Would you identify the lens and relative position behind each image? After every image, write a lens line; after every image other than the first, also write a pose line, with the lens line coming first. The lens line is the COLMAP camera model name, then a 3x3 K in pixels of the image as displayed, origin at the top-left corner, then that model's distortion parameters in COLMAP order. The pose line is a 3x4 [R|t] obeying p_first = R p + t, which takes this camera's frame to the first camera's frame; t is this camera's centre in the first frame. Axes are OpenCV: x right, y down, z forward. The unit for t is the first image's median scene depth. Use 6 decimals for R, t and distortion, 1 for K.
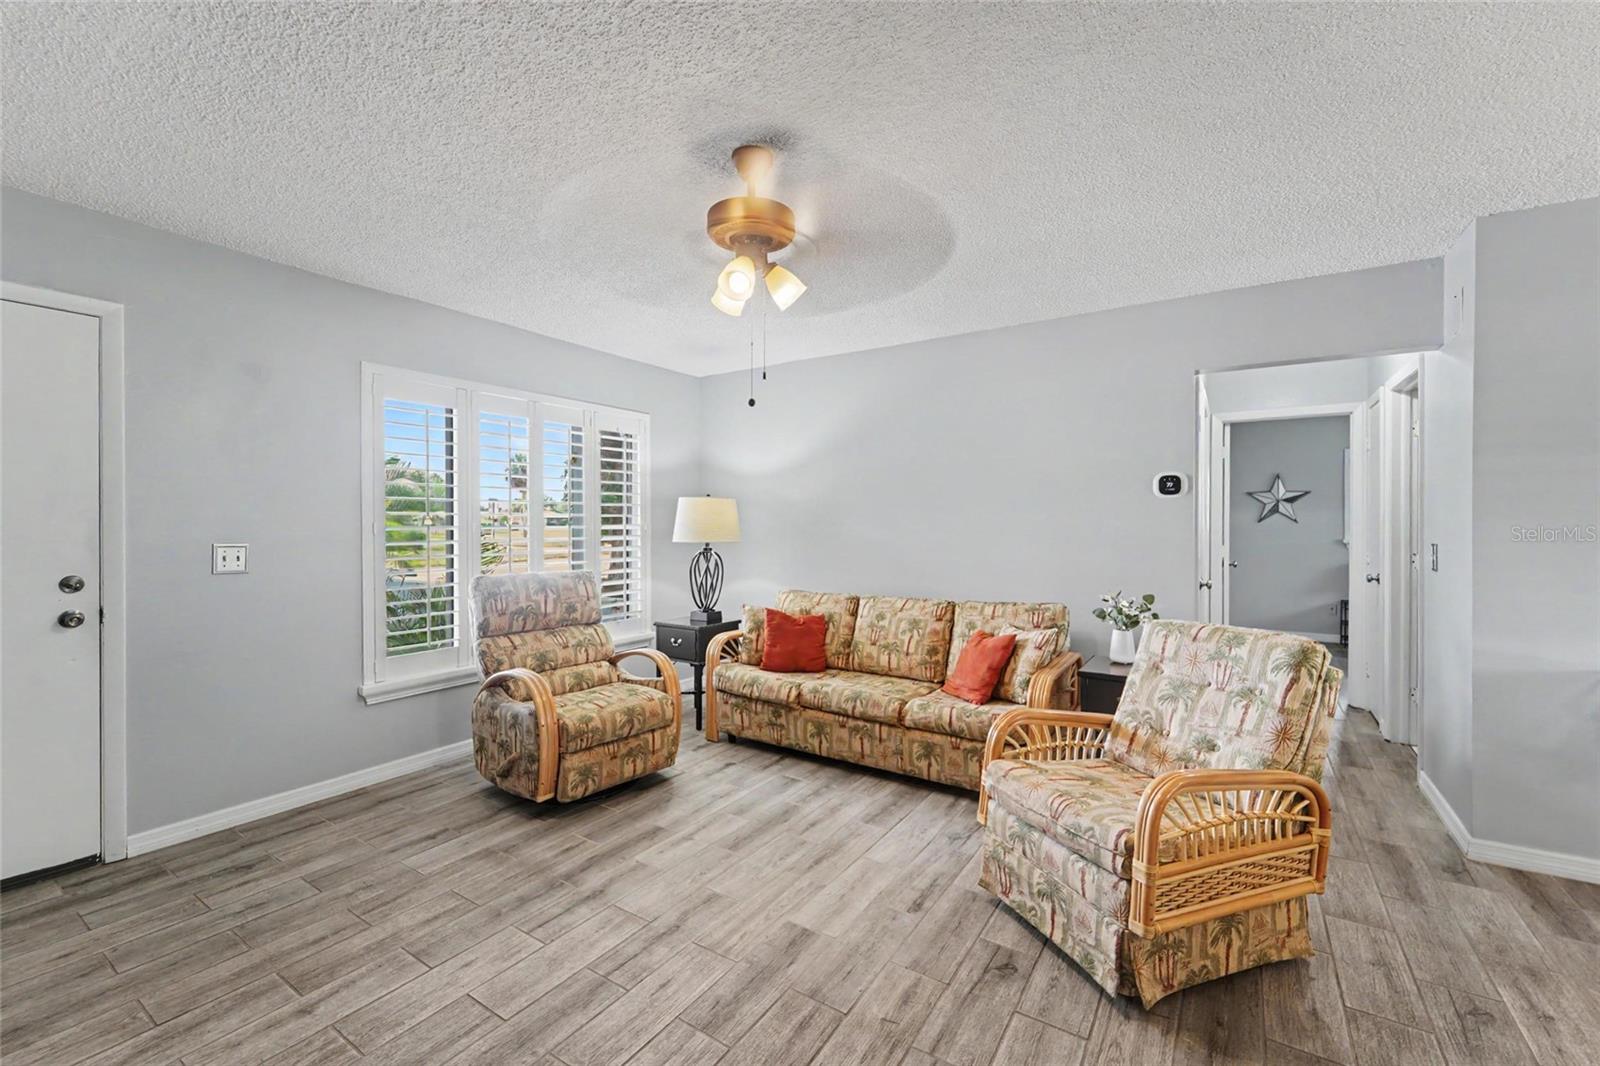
lens RADIAL K [[676.3, 0, 795.9], [0, 676.3, 524.1], [0, 0, 1]] dist [0.008349, -0.000112]
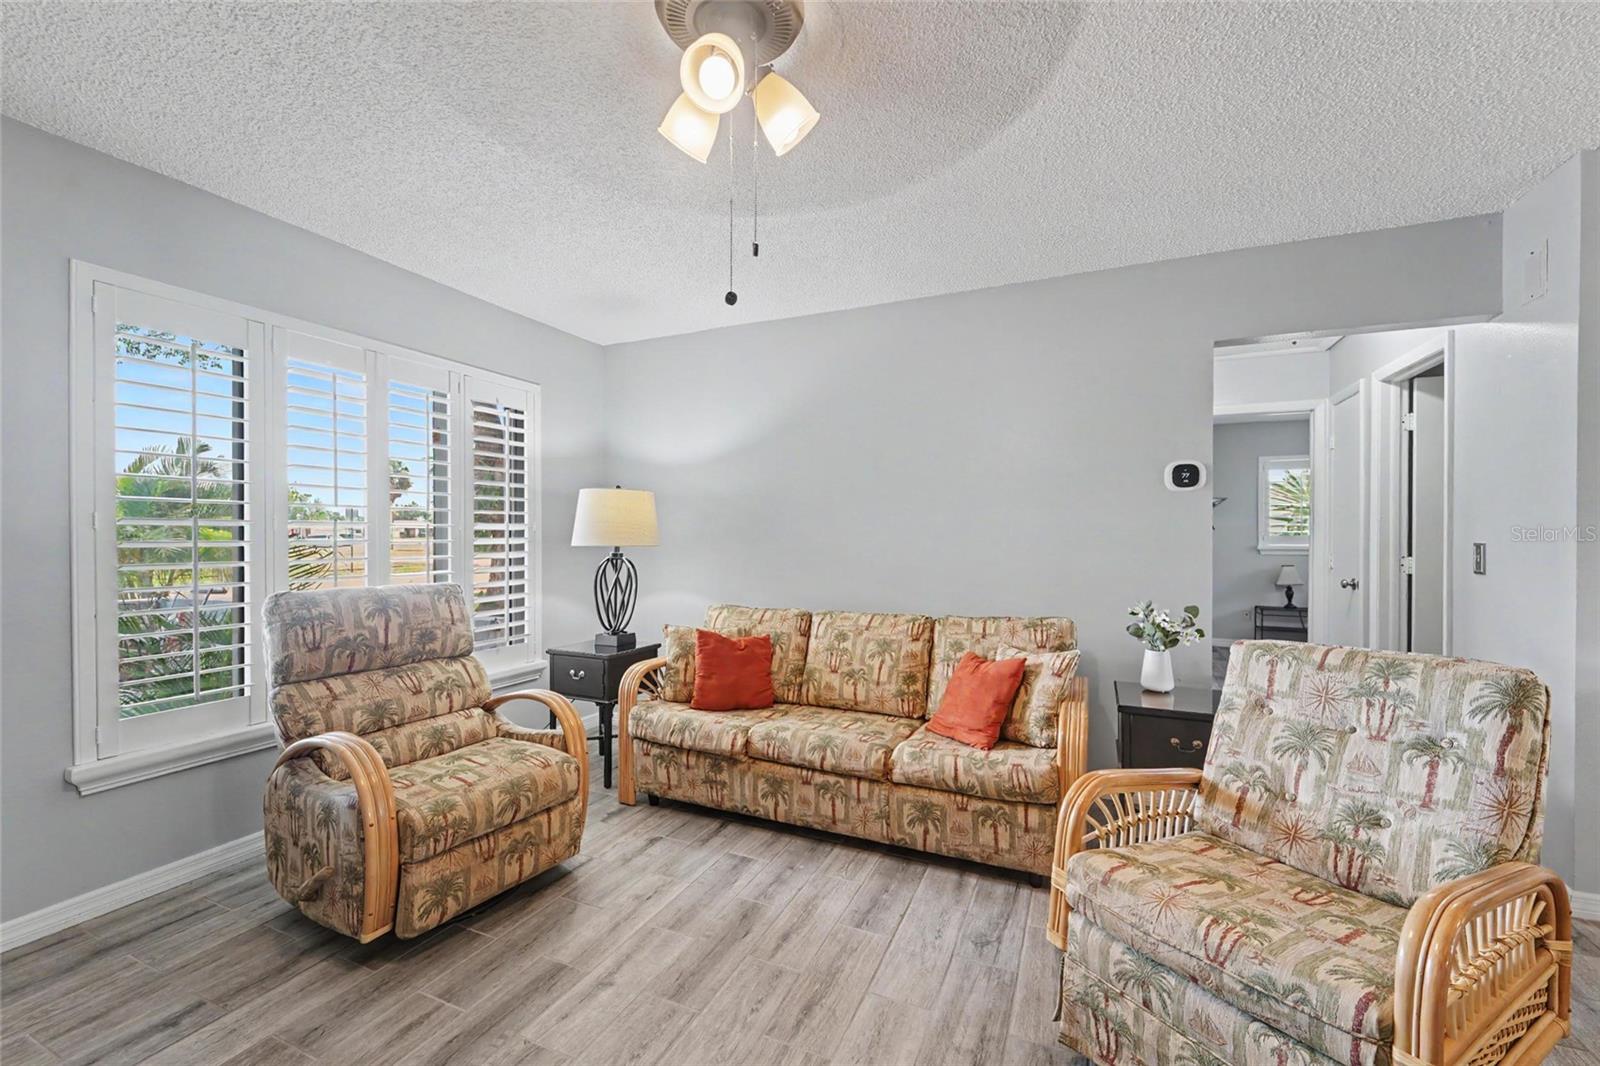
lens RADIAL K [[667.9, 0, 799.1], [0, 667.9, 537.5], [0, 0, 1]] dist [0.001779, -0.000552]
pose [[0.986649, 0.001609, 0.162856, -0.067324], [-0.001993, 0.999996, 0.002193, 0.020100], [-0.162851, -0.002489, 0.986647, 0.271871]]
